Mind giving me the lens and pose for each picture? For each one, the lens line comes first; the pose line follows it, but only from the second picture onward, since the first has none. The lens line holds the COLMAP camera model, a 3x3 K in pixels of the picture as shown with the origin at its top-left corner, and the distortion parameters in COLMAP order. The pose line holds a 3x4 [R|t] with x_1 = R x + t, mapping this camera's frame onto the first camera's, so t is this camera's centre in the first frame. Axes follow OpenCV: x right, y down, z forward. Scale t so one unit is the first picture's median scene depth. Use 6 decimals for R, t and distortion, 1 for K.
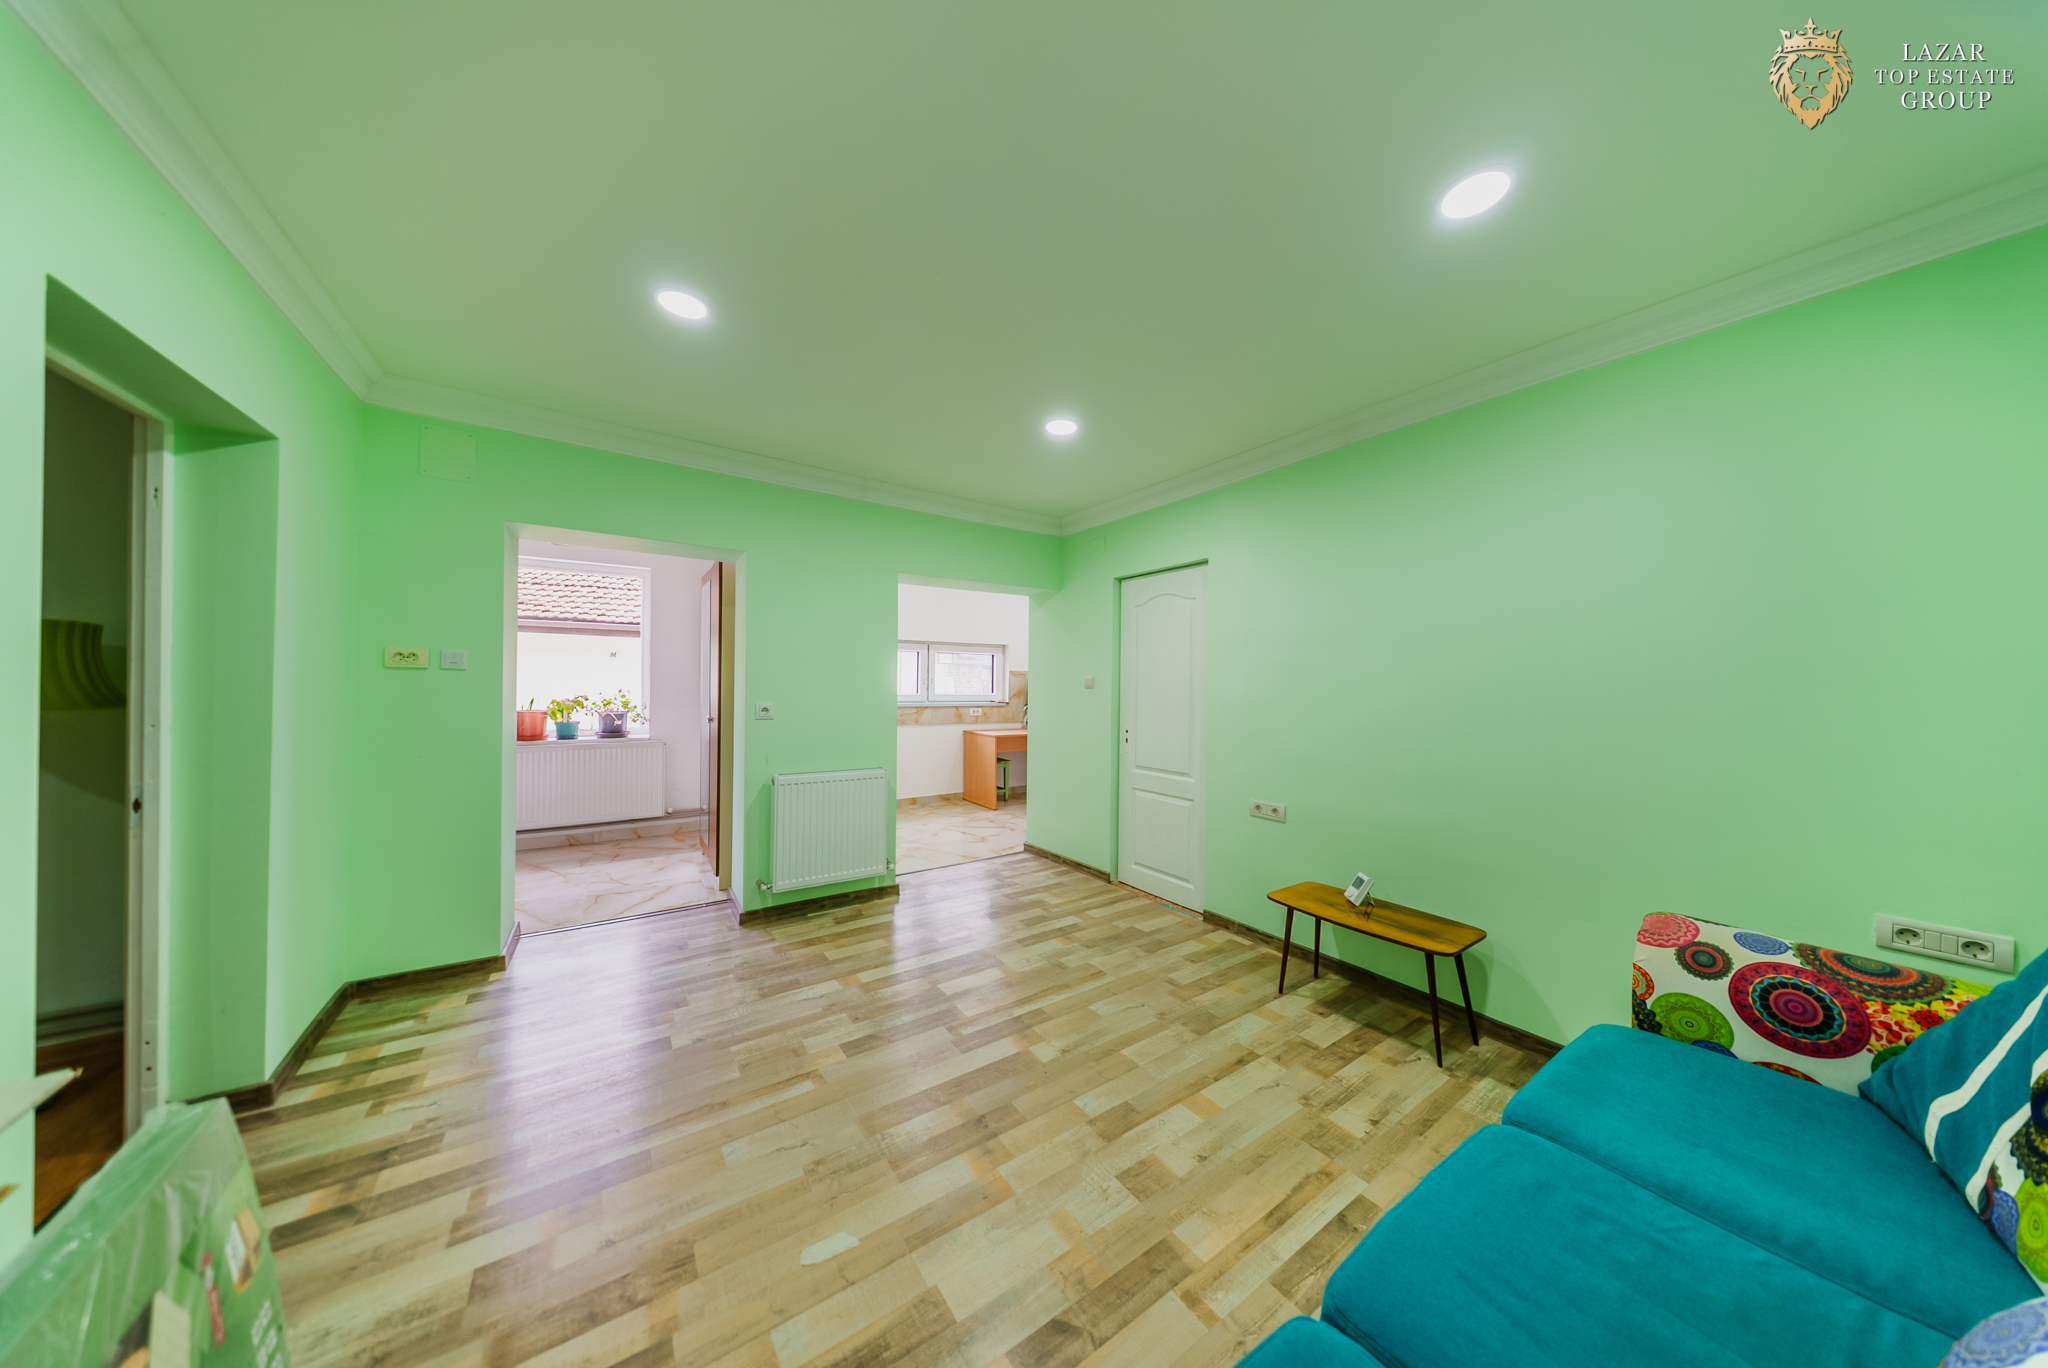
lens RADIAL K [[609.3, 0, 1031.9], [0, 609.3, 680.9], [0, 0, 1]] dist [0.001779, -0.001067]
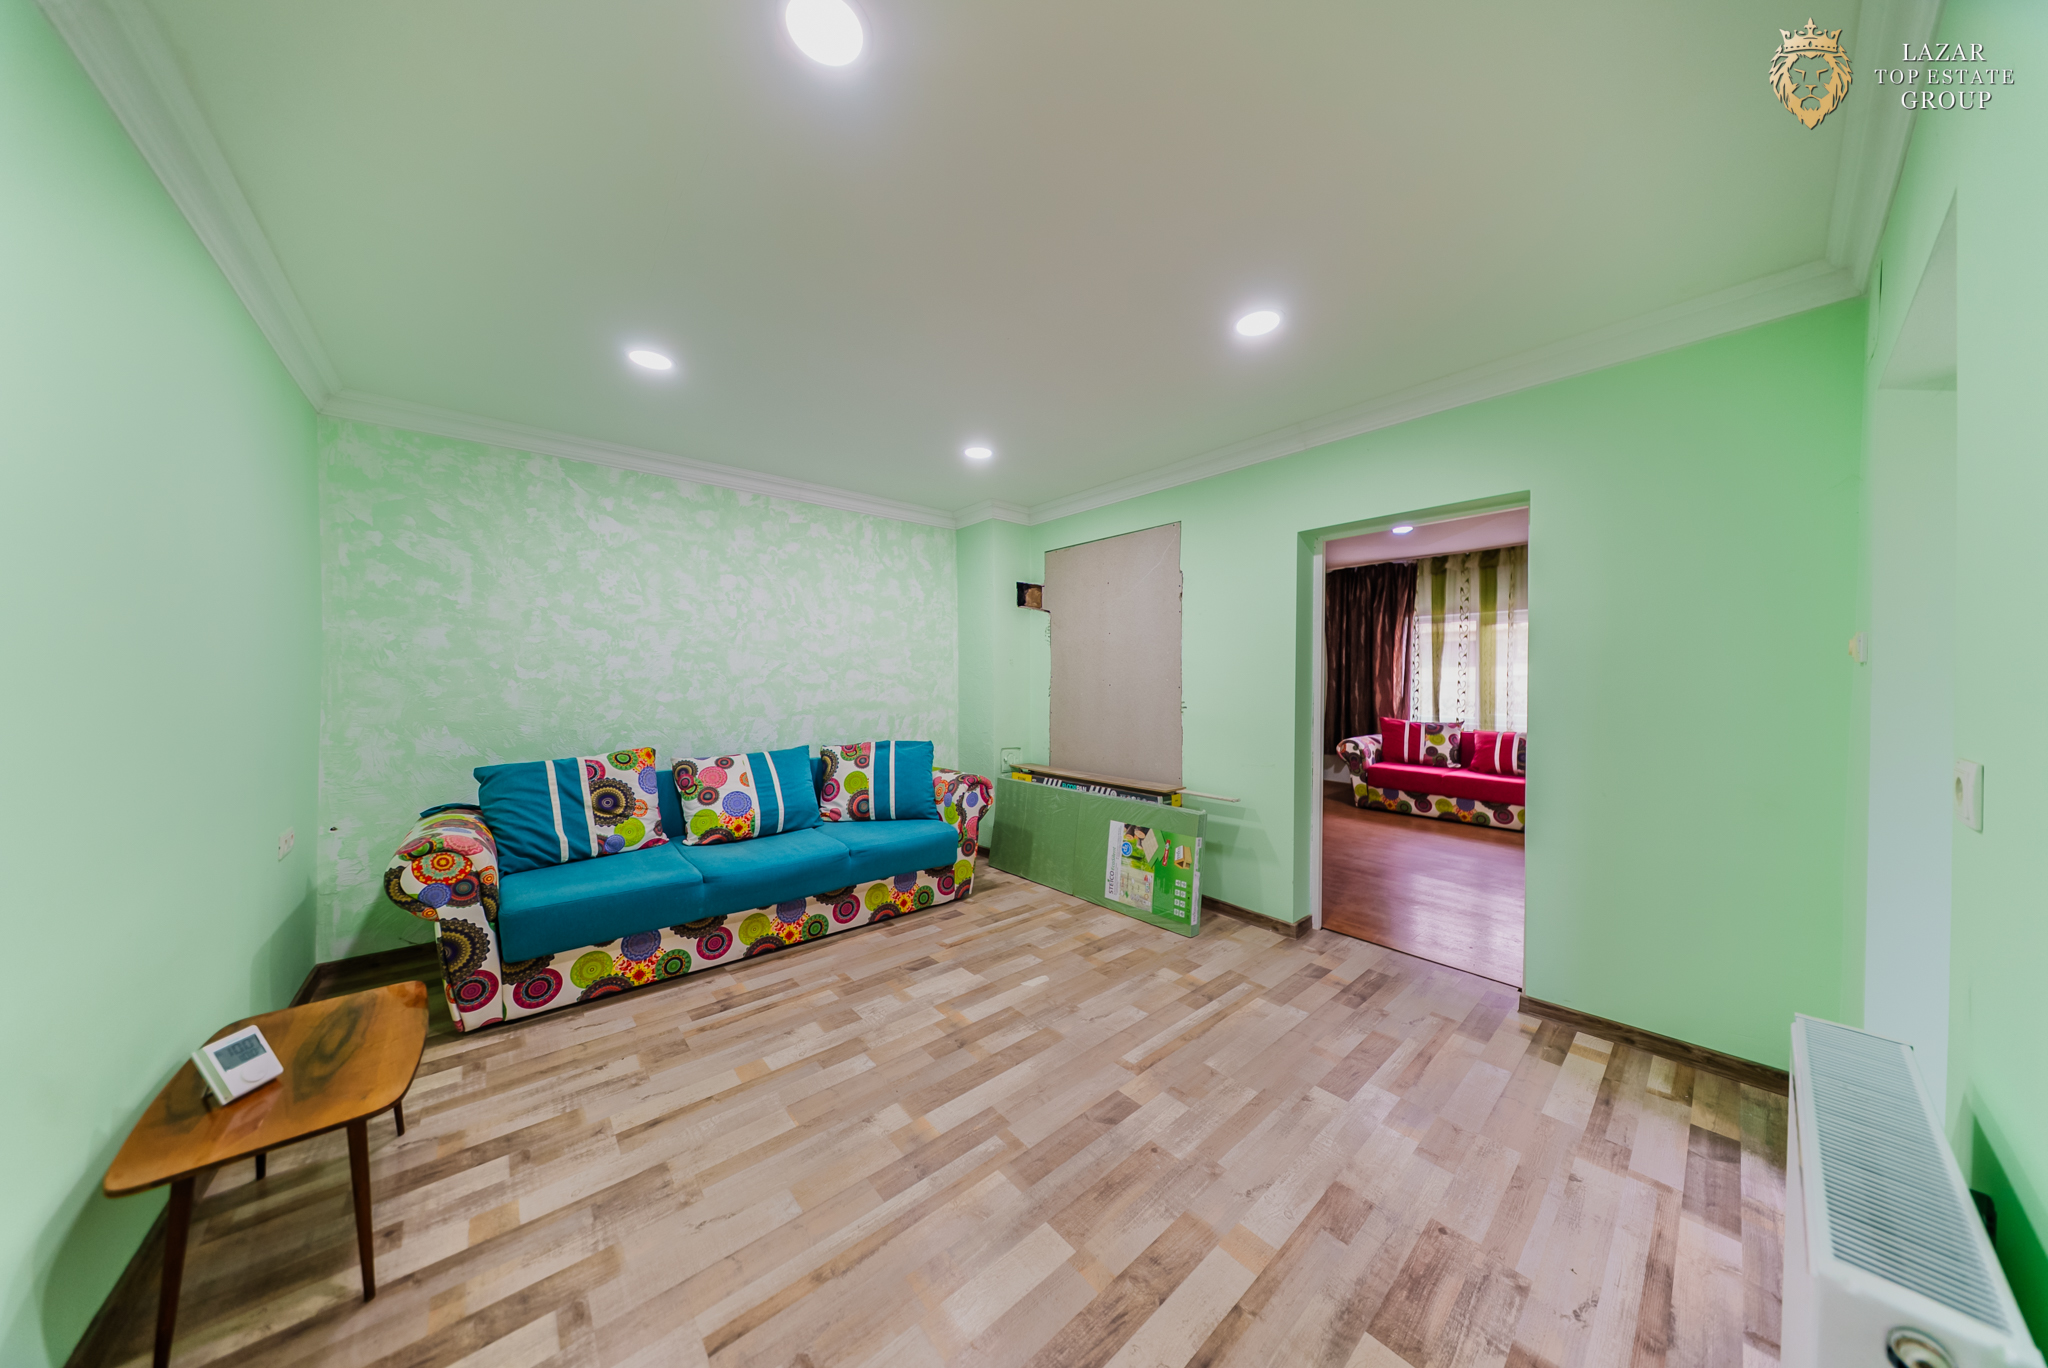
lens RADIAL K [[616.6, 0, 1029.6], [0, 616.6, 684.4], [0, 0, 1]] dist [0.011651, -0.006769]
pose [[-0.994208, -0.016258, -0.106239, -0.058432], [-0.016399, 0.999865, 0.000455, 0.017485], [0.106217, 0.002194, -0.994341, 1.681866]]
